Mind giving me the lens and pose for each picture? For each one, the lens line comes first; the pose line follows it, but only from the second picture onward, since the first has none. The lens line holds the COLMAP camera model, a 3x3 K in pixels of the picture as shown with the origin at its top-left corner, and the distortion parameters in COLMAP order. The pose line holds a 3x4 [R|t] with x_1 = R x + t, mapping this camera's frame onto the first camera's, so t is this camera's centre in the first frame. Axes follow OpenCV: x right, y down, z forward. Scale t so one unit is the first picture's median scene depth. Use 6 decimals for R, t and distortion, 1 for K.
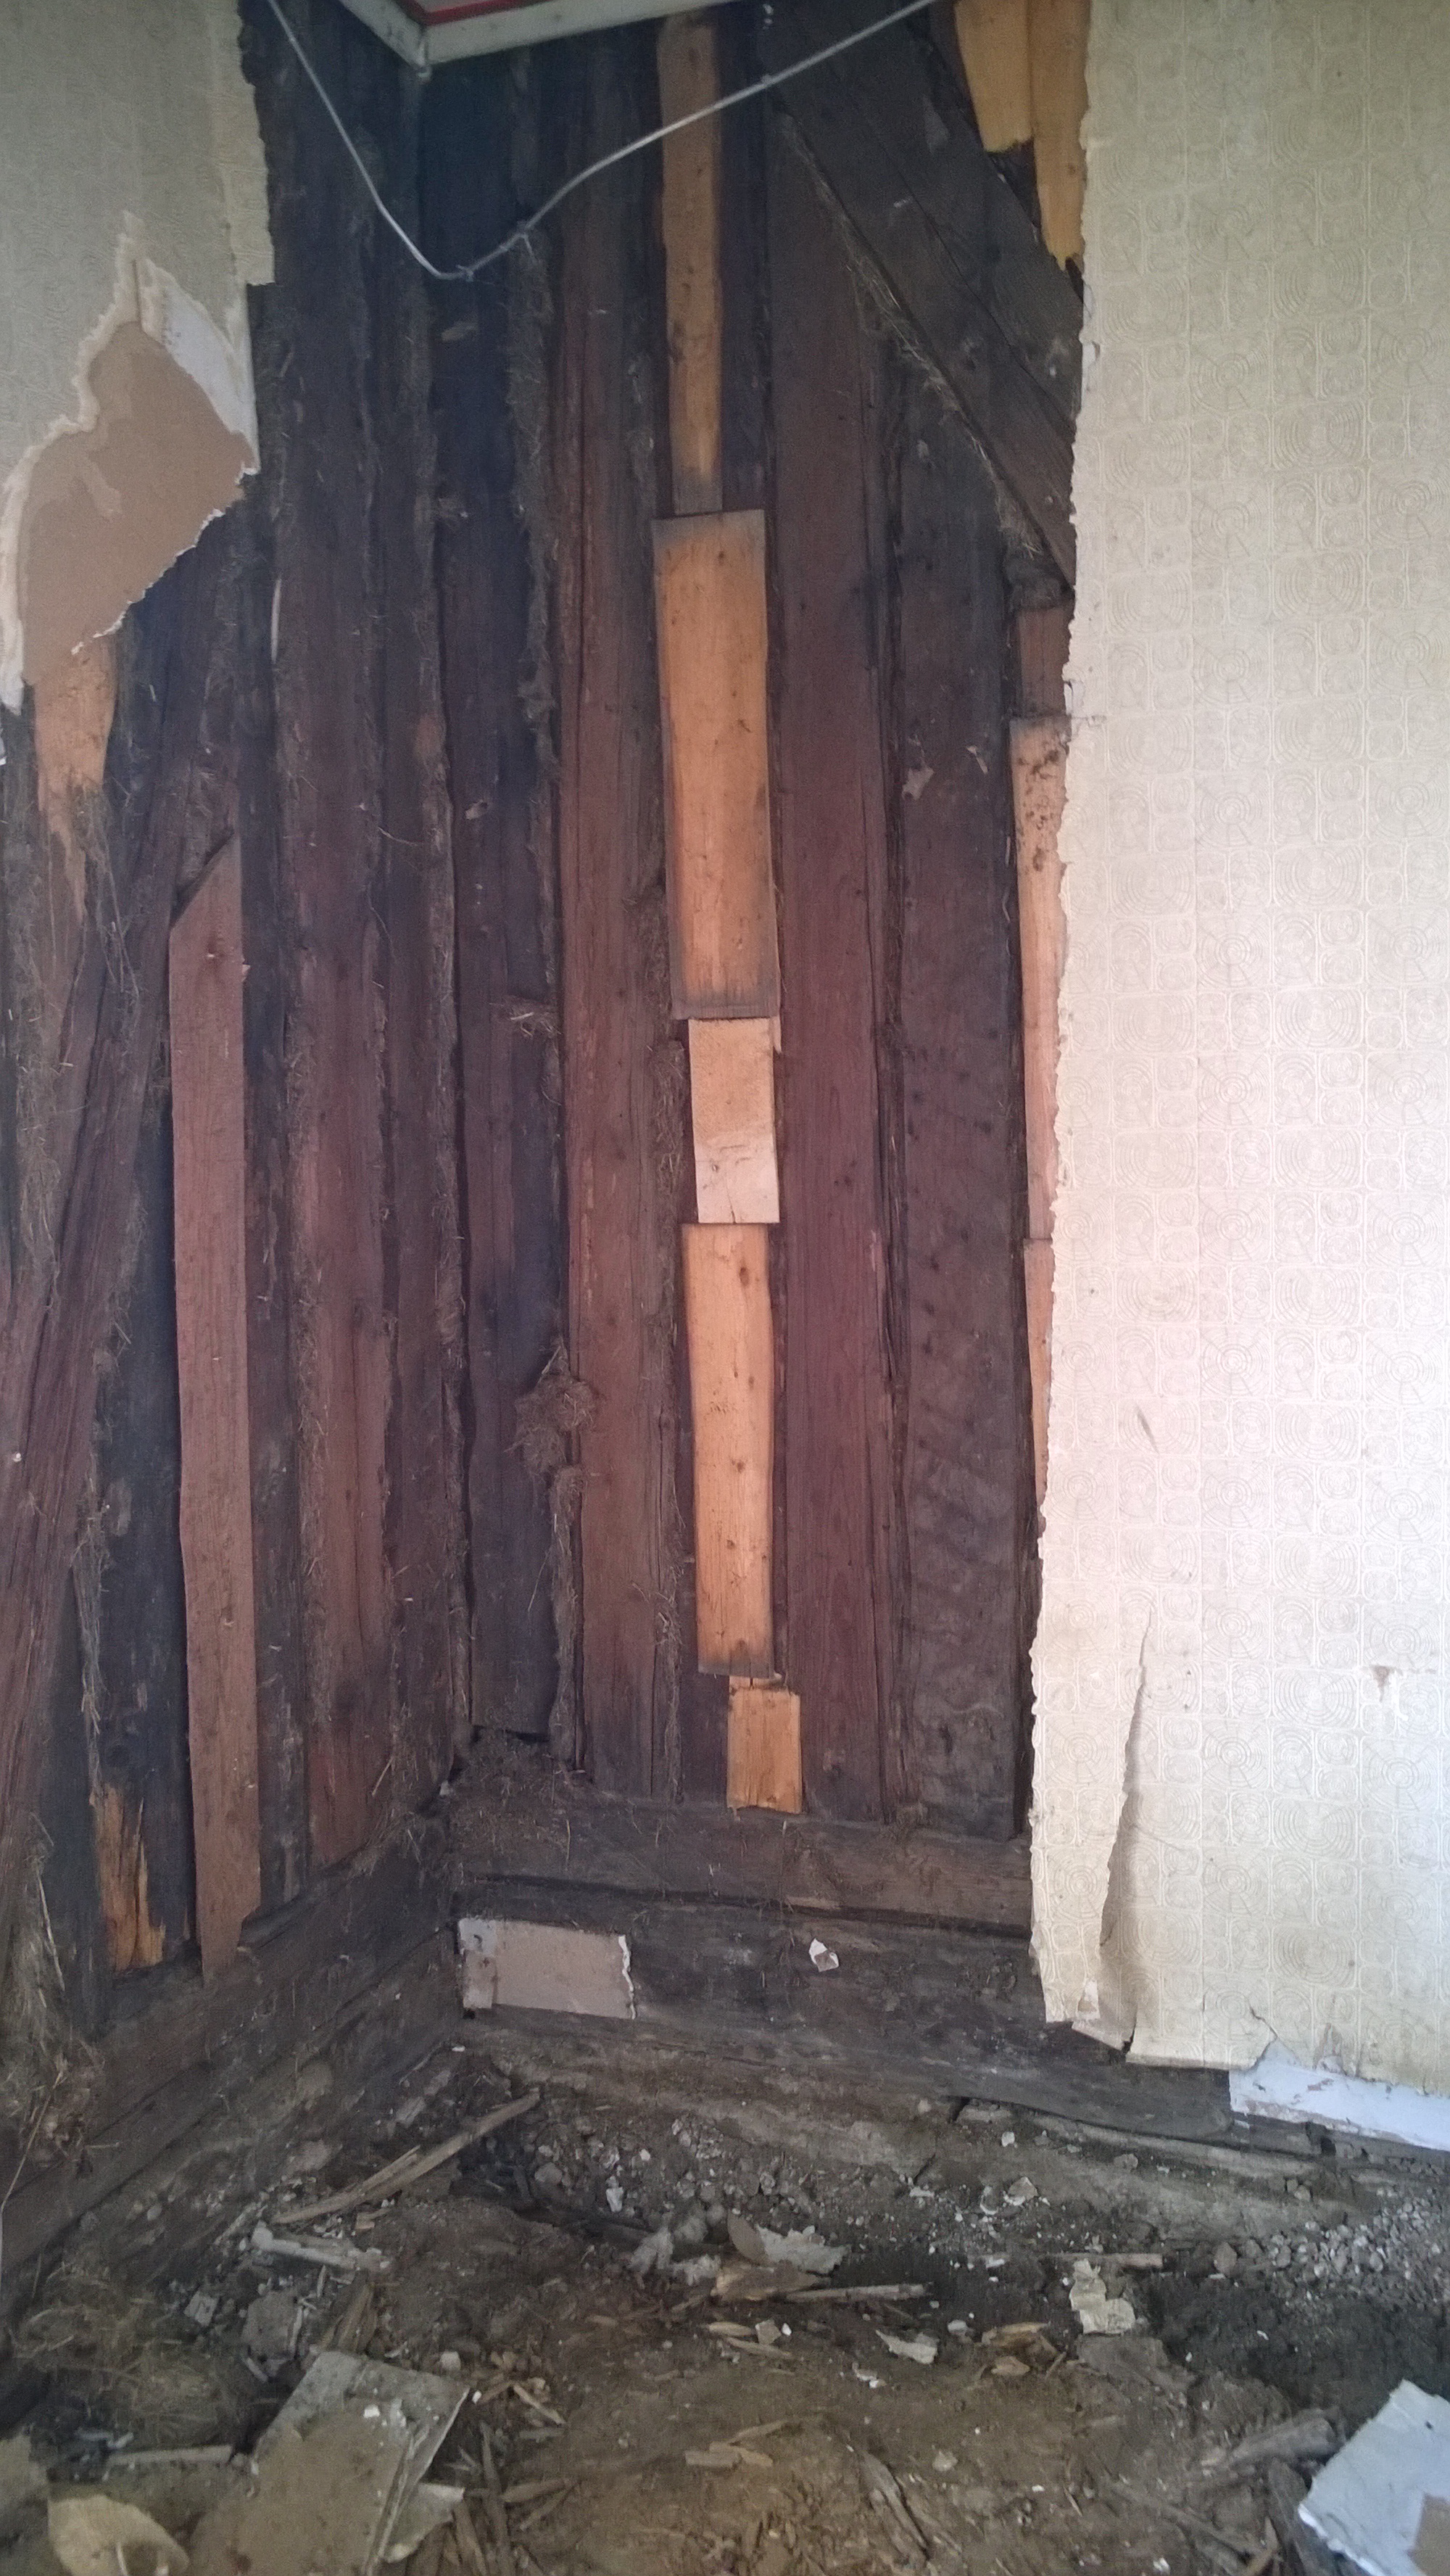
lens RADIAL K [[2092.5, 0, 735.1], [0, 2092.5, 1272.2], [0, 0, 1]] dist [0.018802, -0.007331]
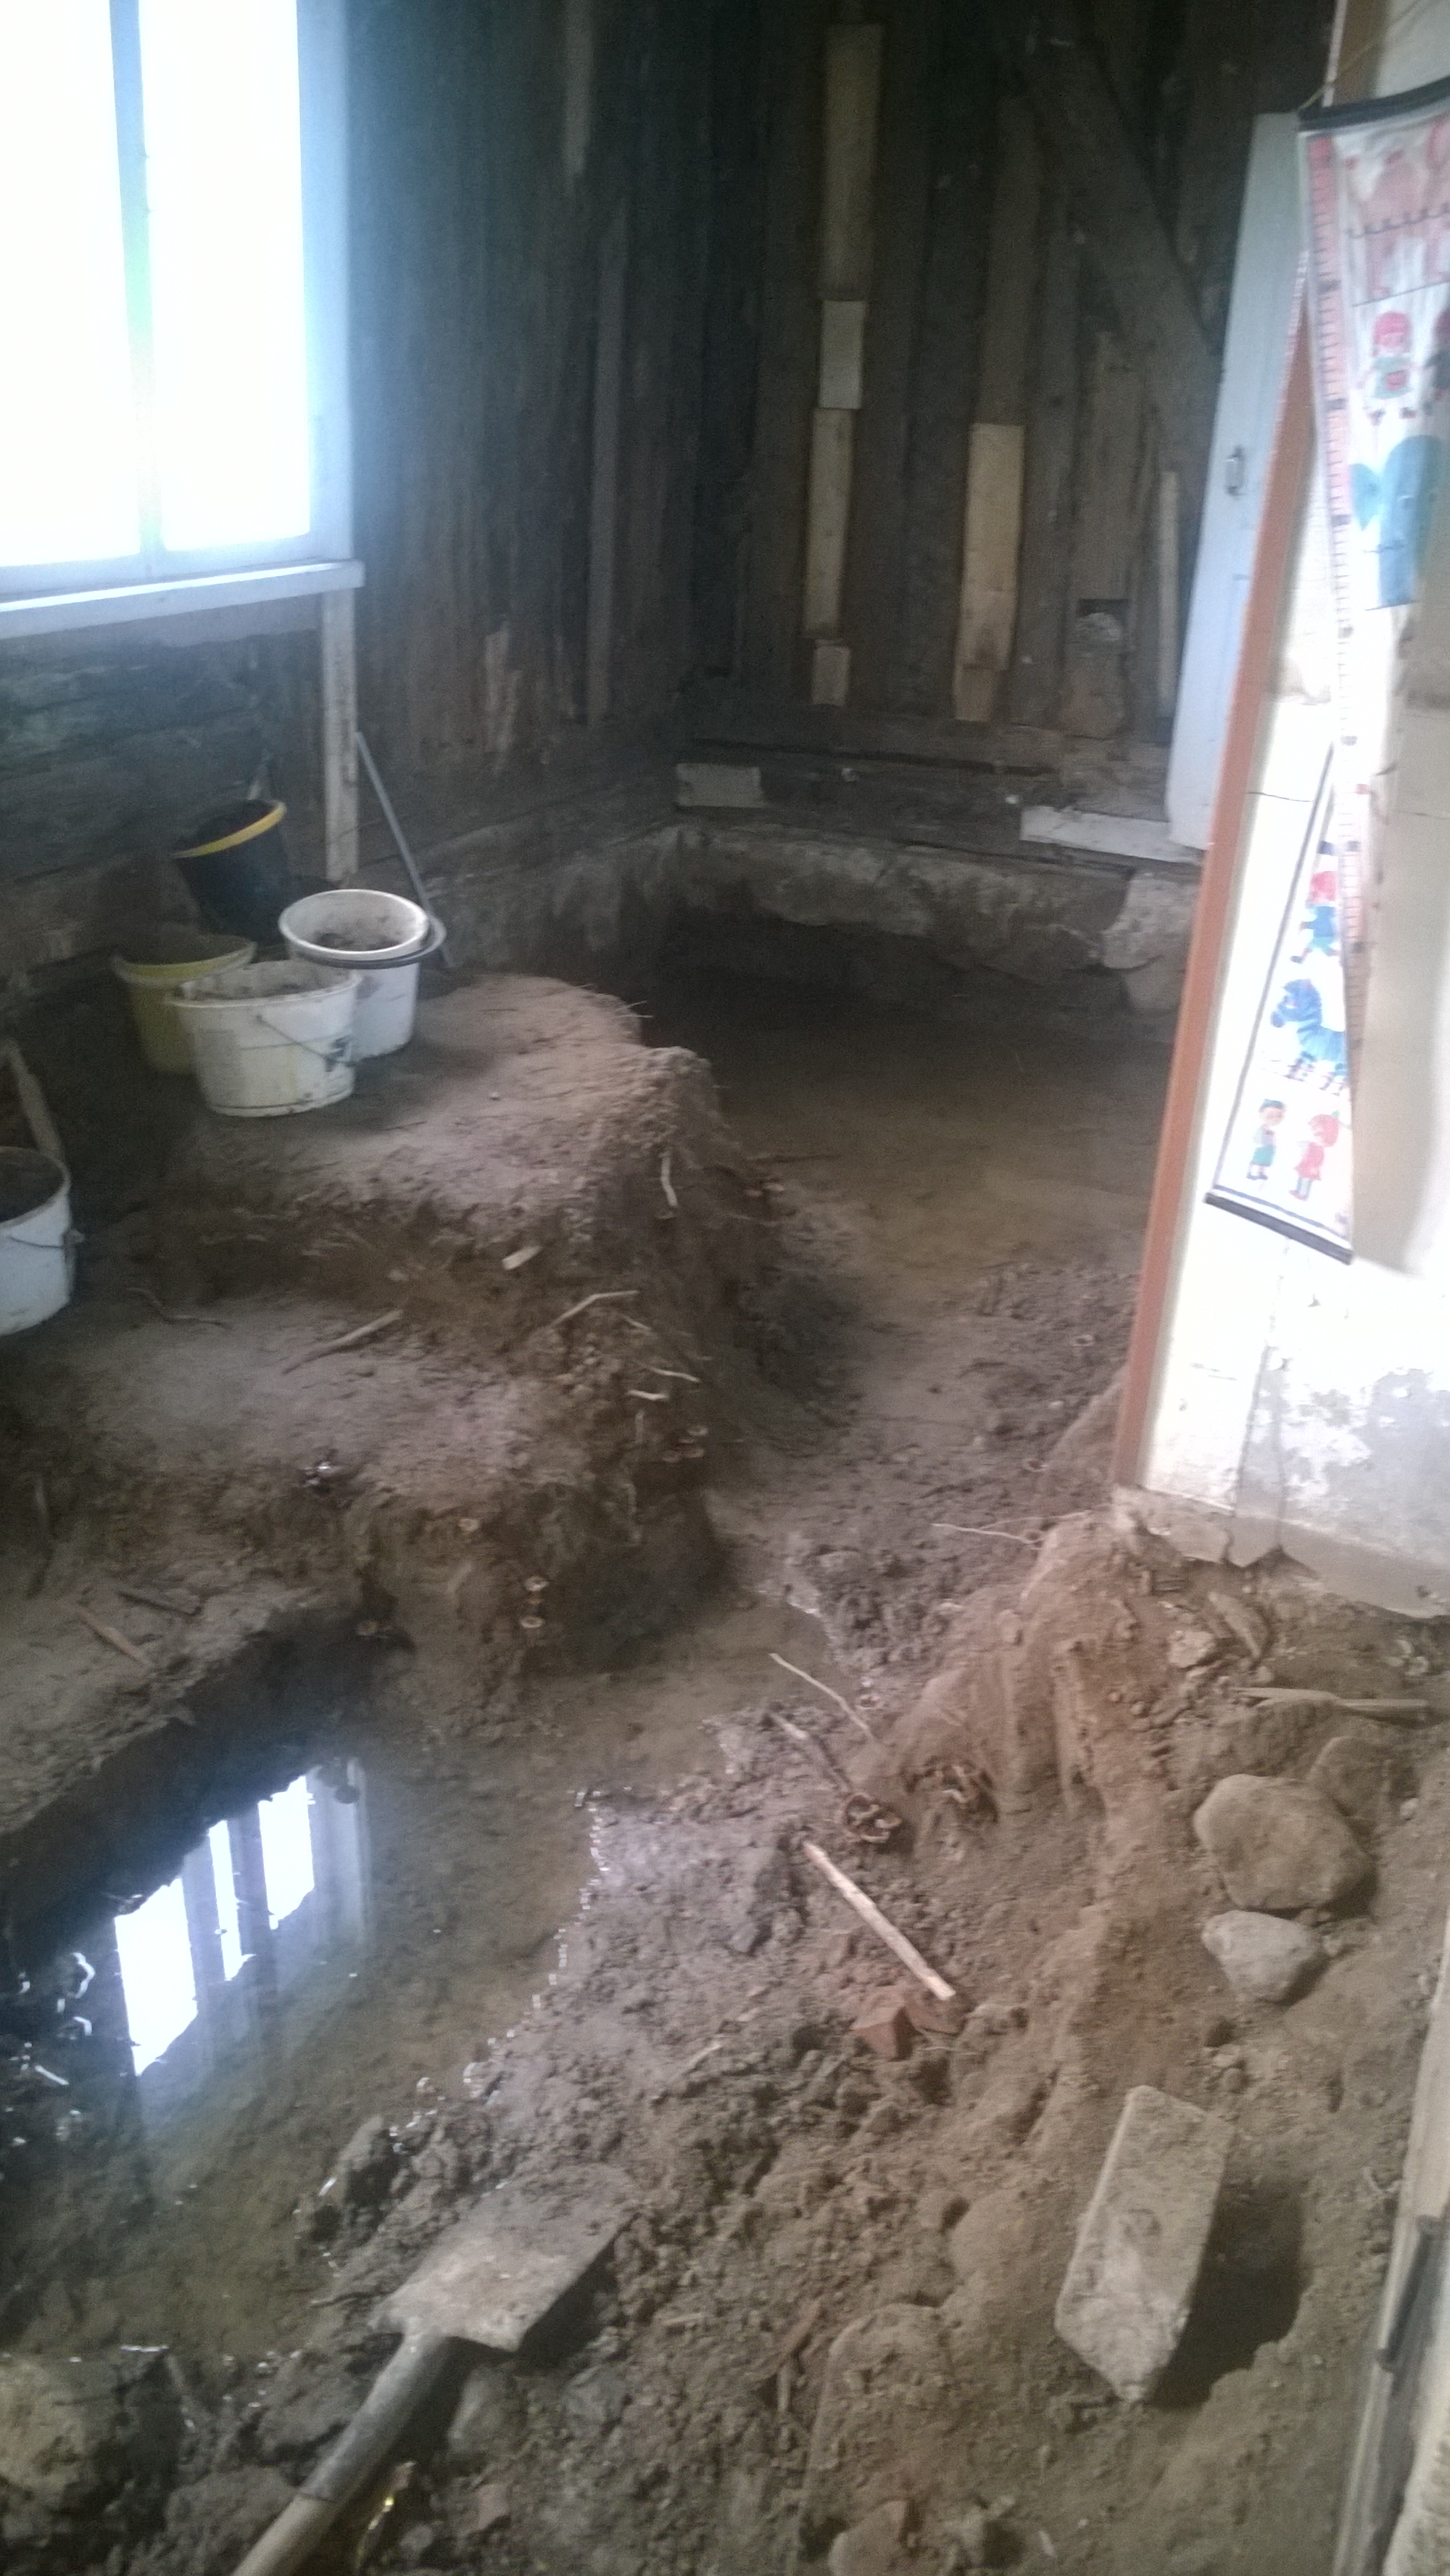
lens RADIAL K [[2092.5, 0, 734.8], [0, 2092.5, 1285.4], [0, 0, 1]] dist [0.018802, -0.007331]
pose [[0.997144, 0.075008, -0.008856, -0.018738], [-0.068477, 0.947281, 0.313002, 0.158198], [0.031866, -0.311501, 0.949711, -1.275807]]
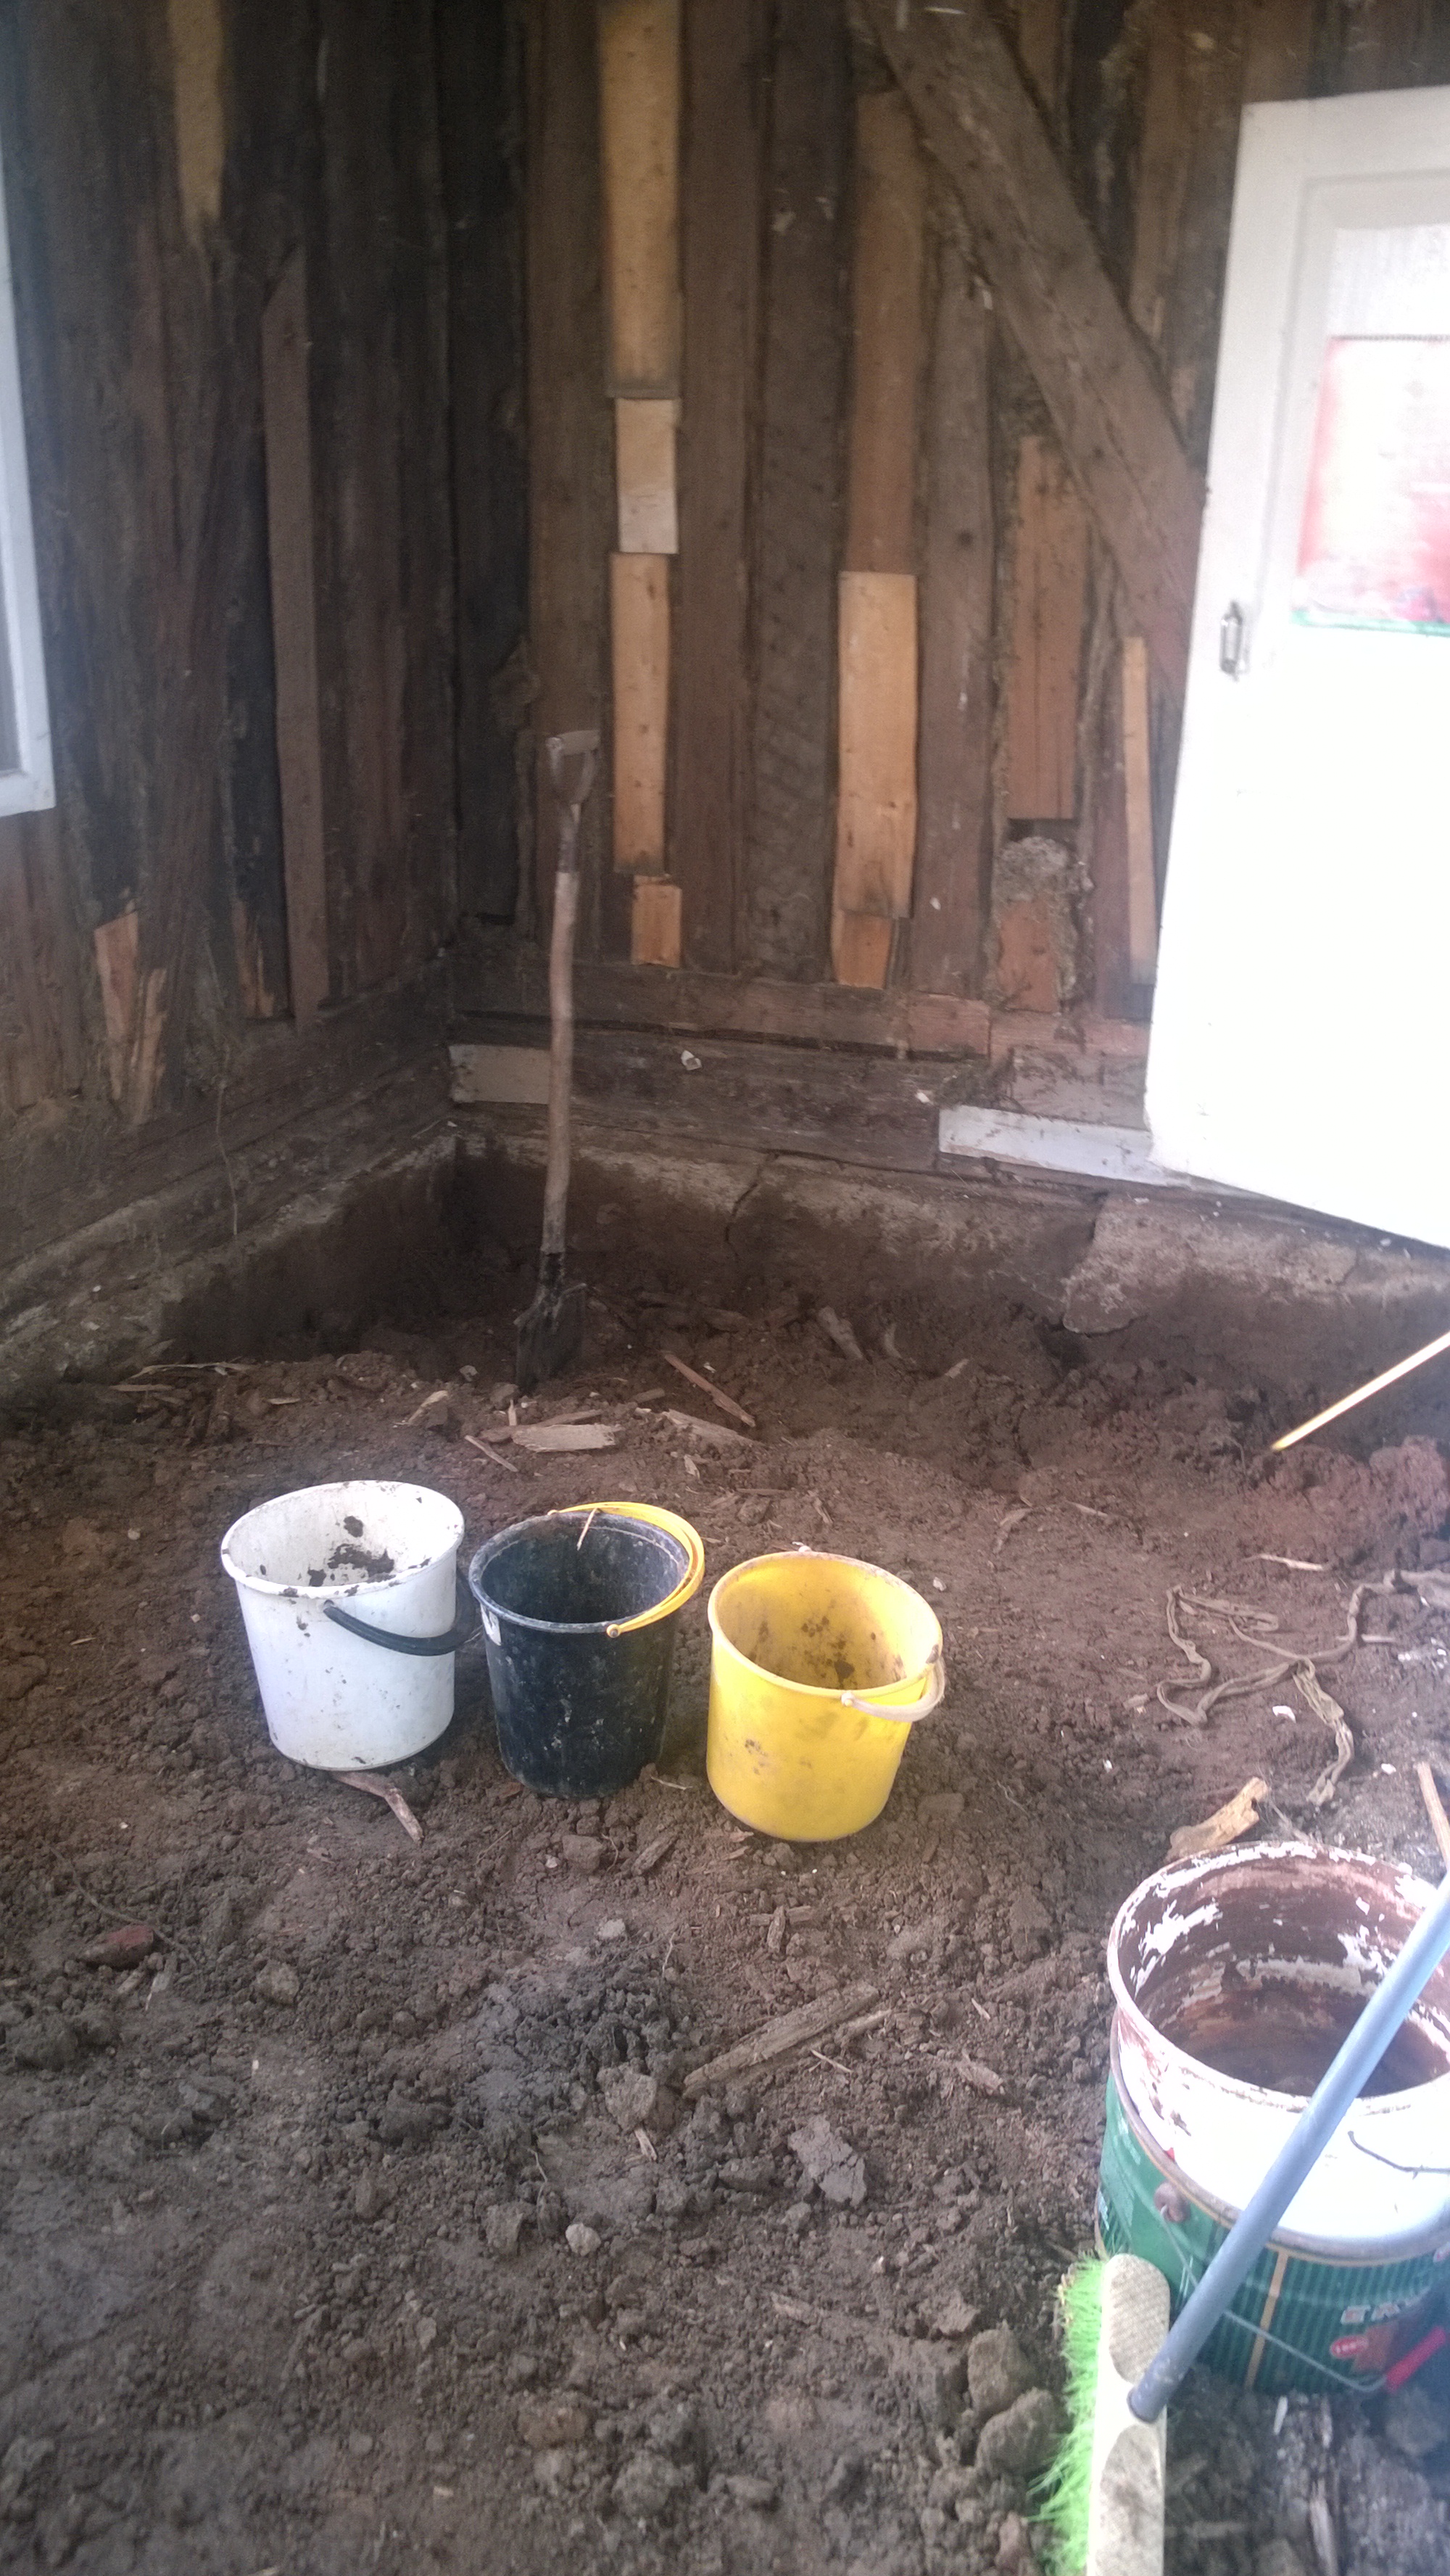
lens RADIAL K [[2092.5, 0, 750.8], [0, 2092.5, 1284.6], [0, 0, 1]] dist [0.018802, -0.007331]
pose [[0.998901, 0.032996, 0.033288, 0.040941], [-0.041021, 0.959023, 0.280343, 0.052665], [-0.022674, -0.281401, 0.959322, -0.530771]]
